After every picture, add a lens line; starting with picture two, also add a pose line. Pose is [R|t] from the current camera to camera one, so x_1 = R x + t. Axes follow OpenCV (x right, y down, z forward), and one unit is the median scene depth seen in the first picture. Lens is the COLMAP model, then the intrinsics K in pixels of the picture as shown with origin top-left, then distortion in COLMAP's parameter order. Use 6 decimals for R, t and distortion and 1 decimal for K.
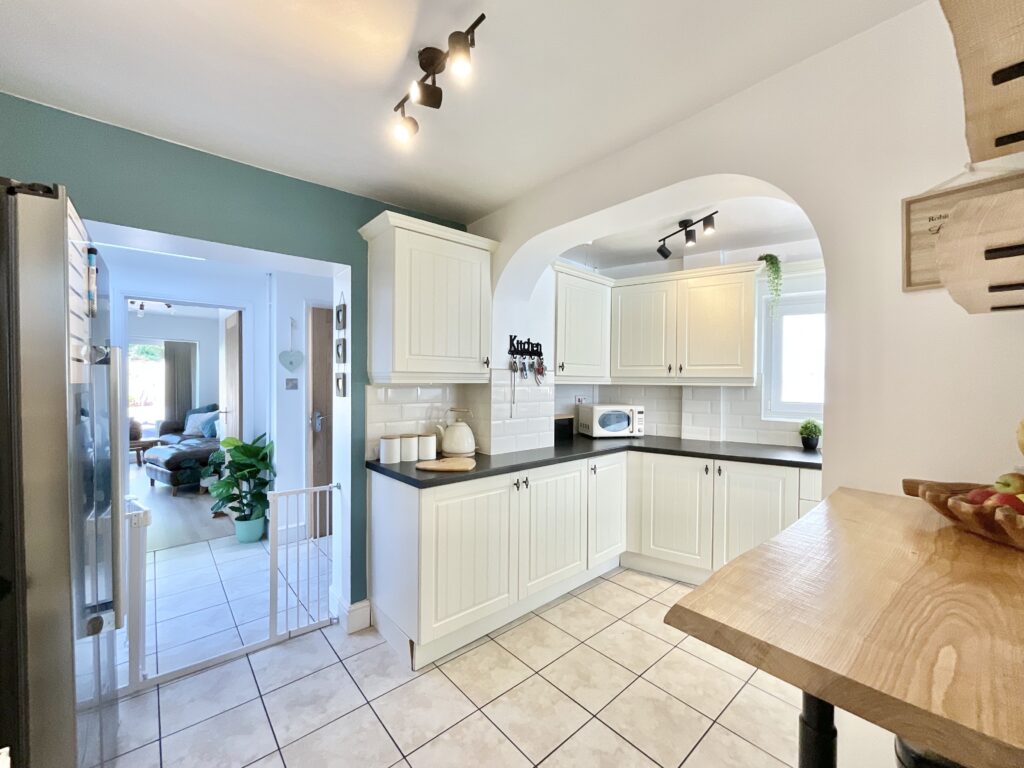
lens RADIAL K [[413.2, 0, 512.0], [0, 413.2, 384.0], [0, 0, 1]] dist [0.001111, 0.000103]
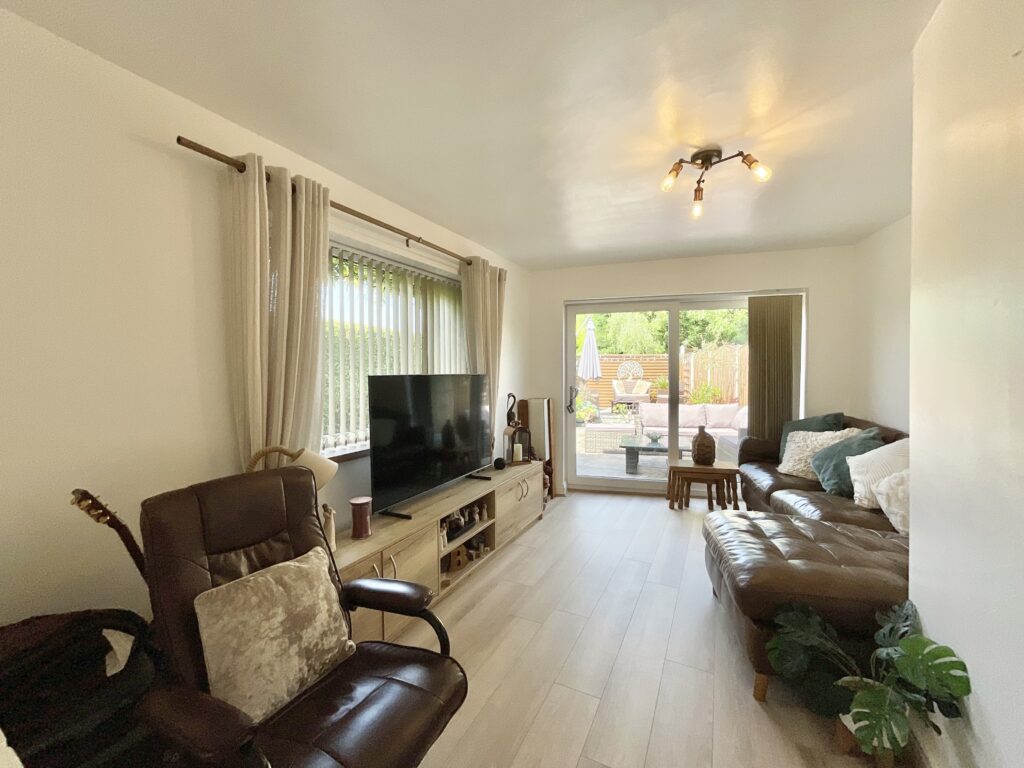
lens RADIAL K [[420.4, 0, 512.0], [0, 420.4, 384.0], [0, 0, 1]] dist [0.001683, 0.000017]
pose [[0.338678, 0.015075, -0.940782, -0.532493], [0.000972, 0.999865, 0.016372, 0.009634], [0.940902, -0.006459, 0.338618, 0.654652]]
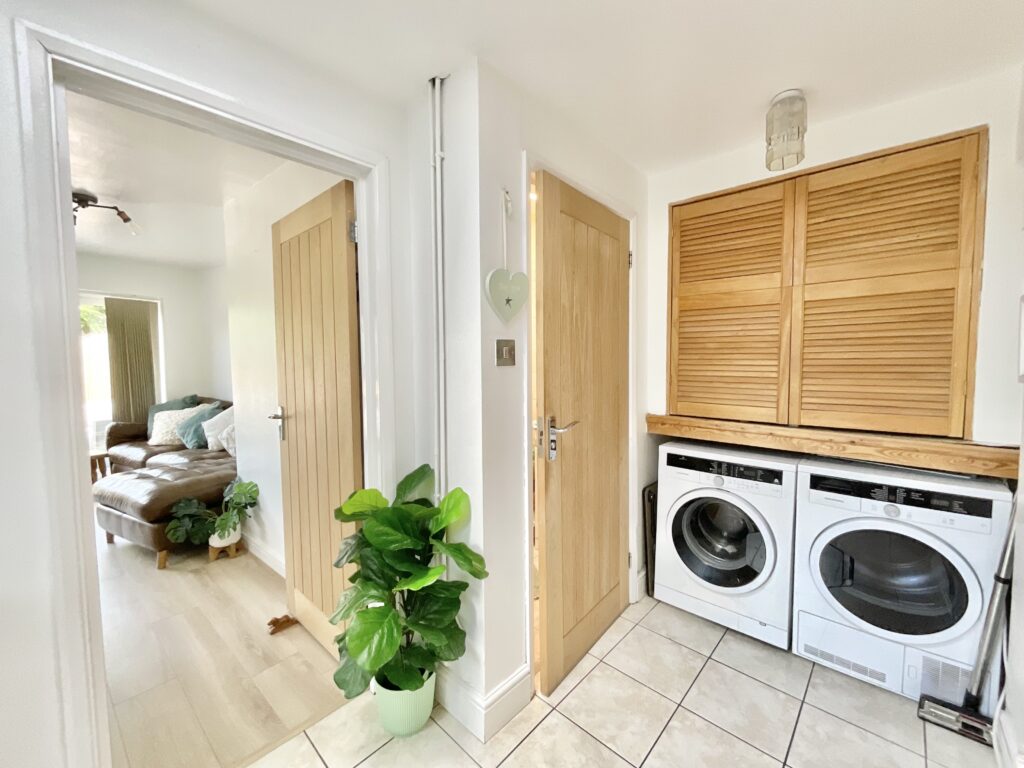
lens RADIAL K [[420.4, 0, 512.0], [0, 420.4, 384.0], [0, 0, 1]] dist [0.001683, 0.000017]
pose [[0.994958, -0.018504, 0.098573, -0.384569], [0.013596, 0.998645, 0.050234, 0.006869], [-0.099369, -0.048640, 0.993861, 0.392008]]
